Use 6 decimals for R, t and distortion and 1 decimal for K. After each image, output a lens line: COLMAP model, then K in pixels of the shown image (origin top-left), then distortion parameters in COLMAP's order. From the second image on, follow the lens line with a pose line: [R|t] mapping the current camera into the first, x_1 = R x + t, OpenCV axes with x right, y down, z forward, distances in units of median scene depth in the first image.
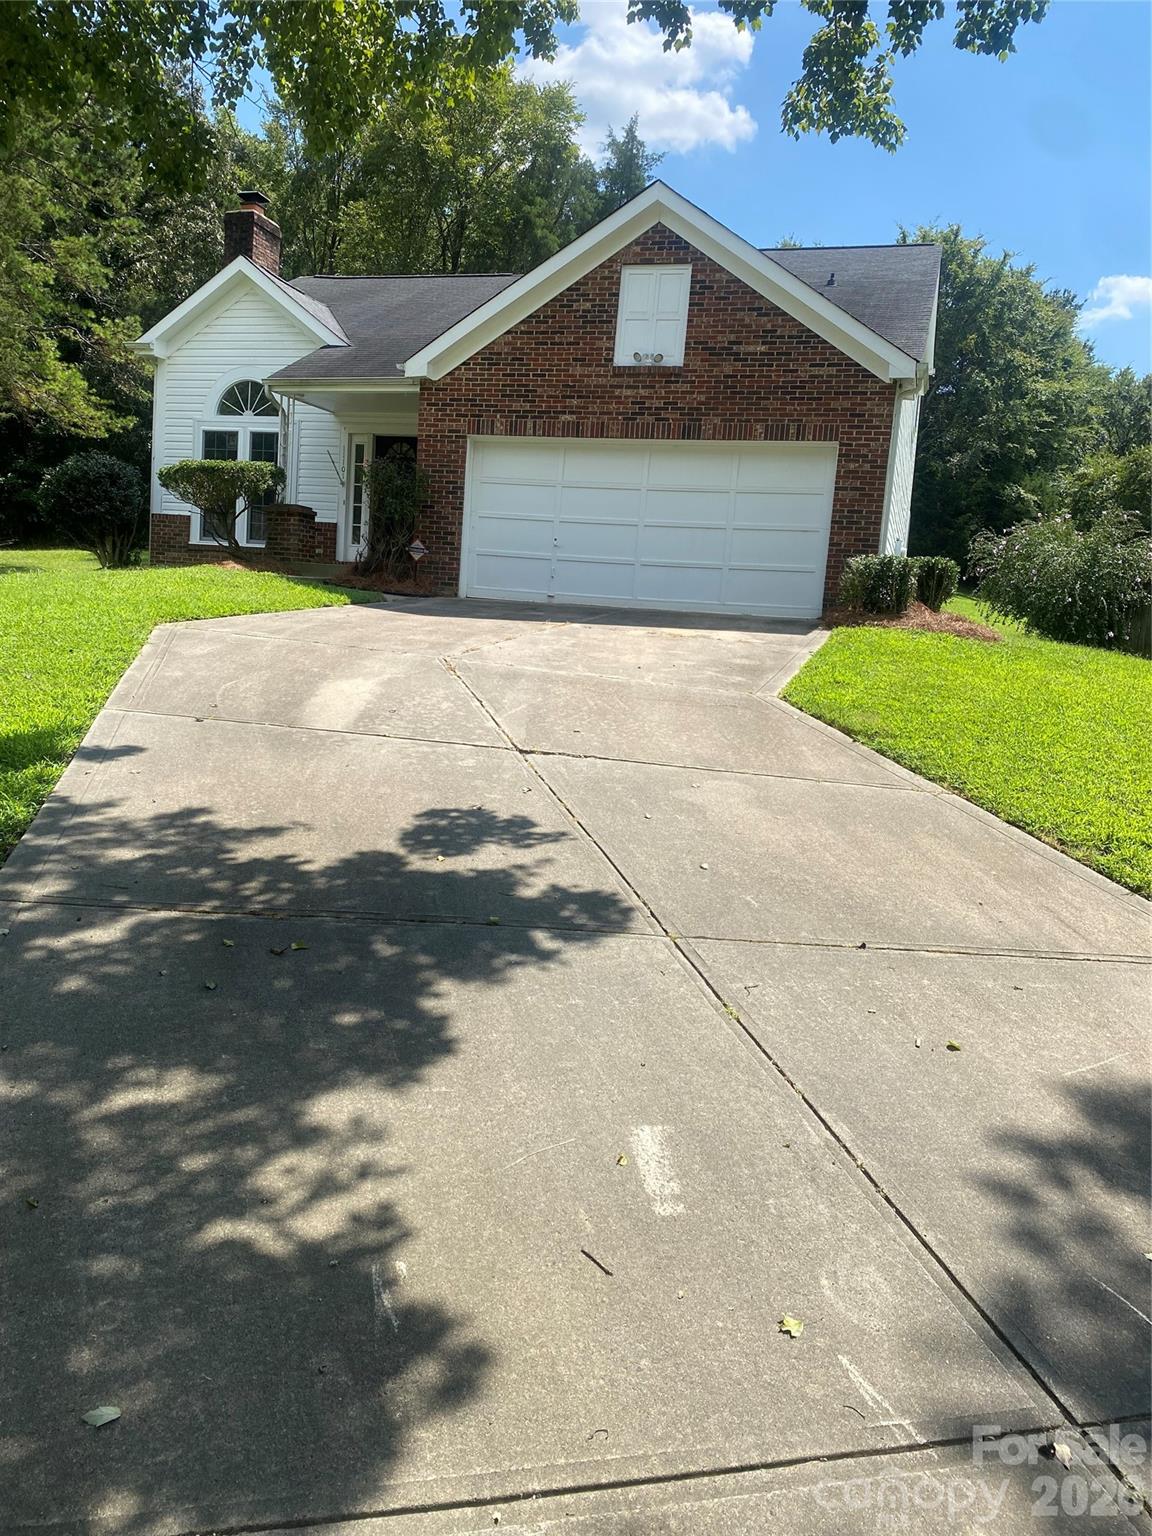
lens RADIAL K [[1159.7, 0, 572.9], [0, 1159.7, 750.0], [0, 0, 1]] dist [0.057652, -0.061867]
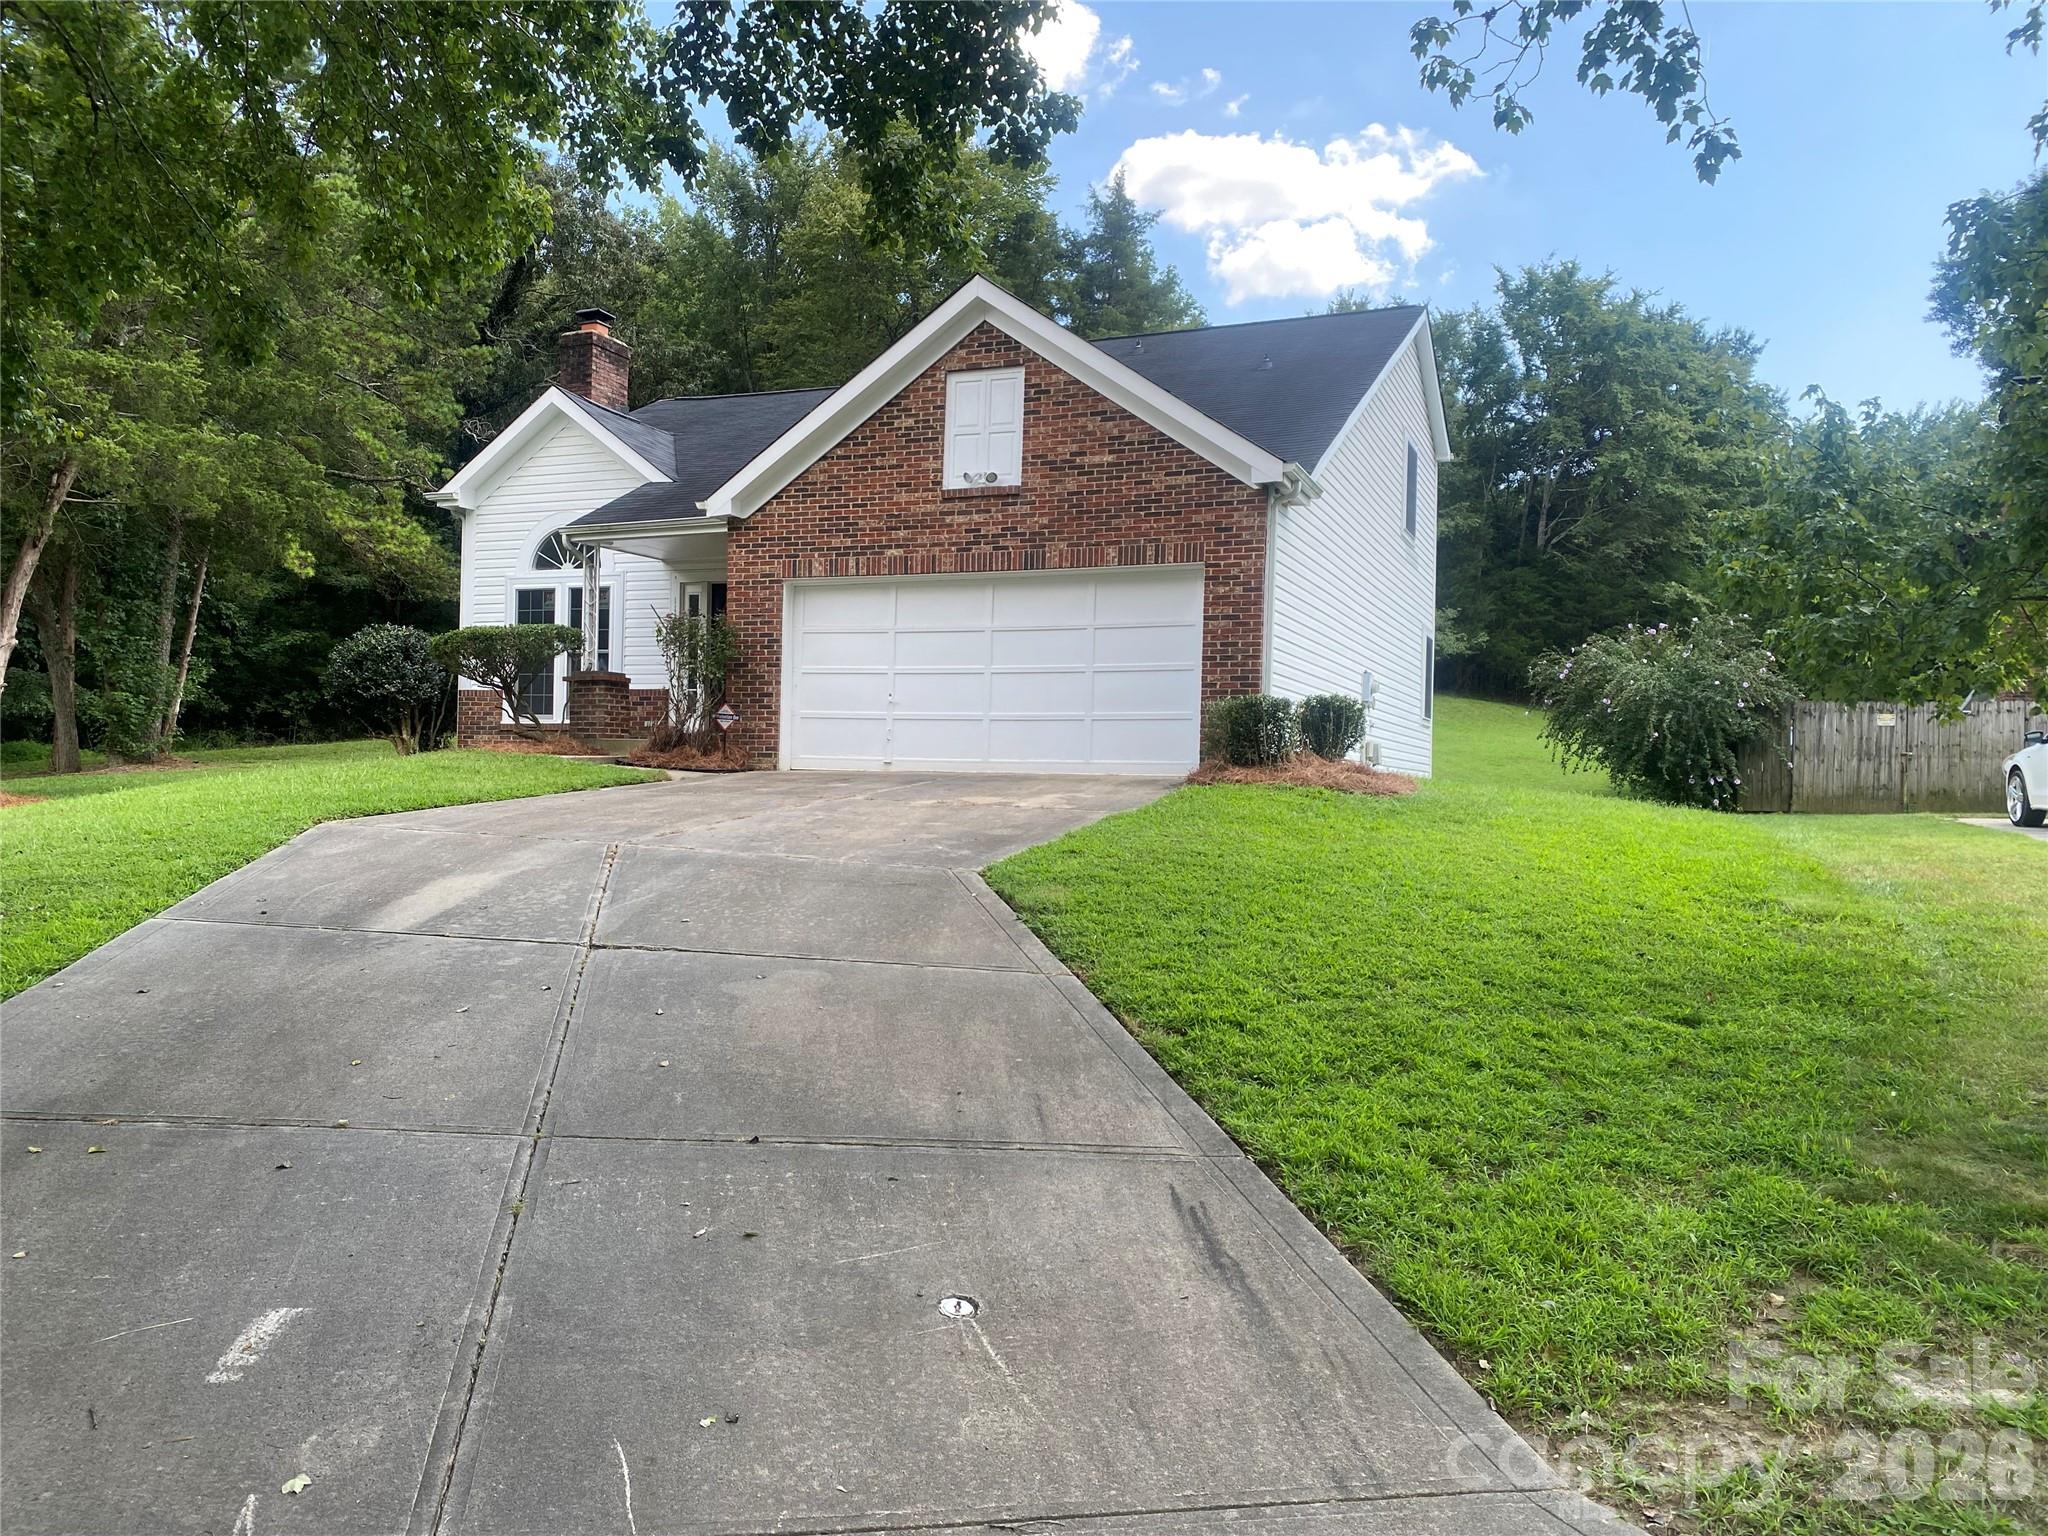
lens RADIAL K [[1533.7, 0, 1024.9], [0, 1533.7, 781.2], [0, 0, 1]] dist [0.186111, -0.384370]
pose [[0.994395, -0.048685, -0.093856, 0.188248], [0.037135, 0.991946, -0.121098, 0.015079], [0.098996, 0.116934, 0.988193, -0.065808]]
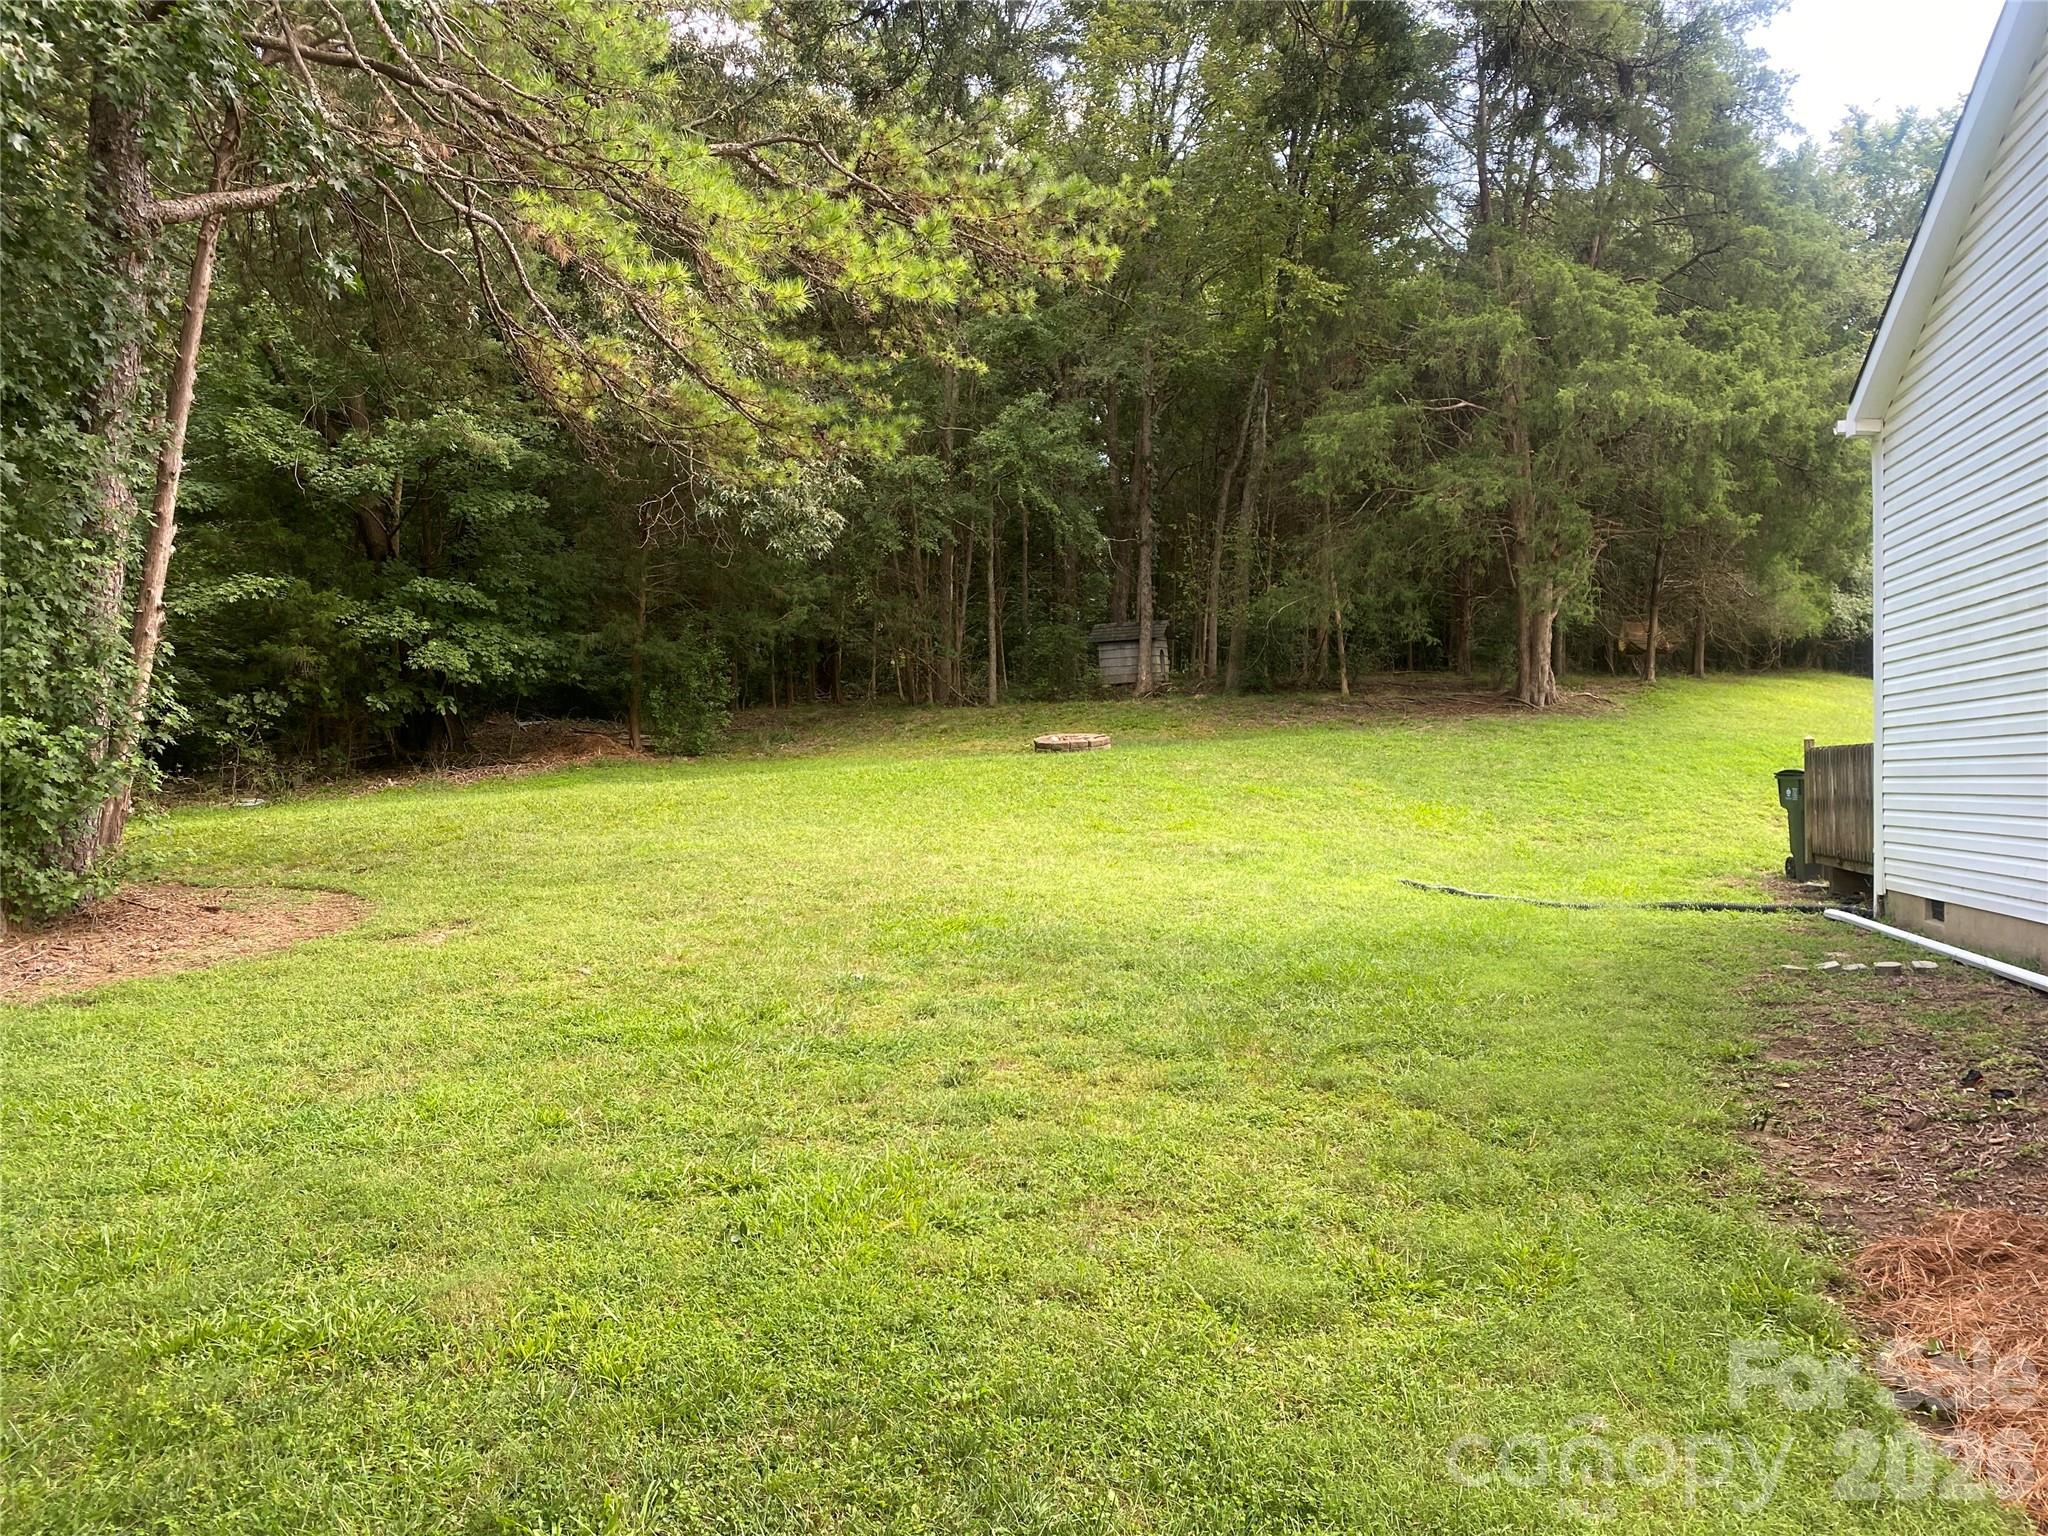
lens RADIAL K [[1568.5, 0, 1088.8], [0, 1568.5, 766.0], [0, 0, 1]] dist [0.101471, -0.120645]
pose [[0.992091, -0.068656, 0.105075, -0.813080], [0.080413, 0.990440, -0.112080, -0.264934], [-0.096376, 0.119643, 0.988128, 1.144655]]
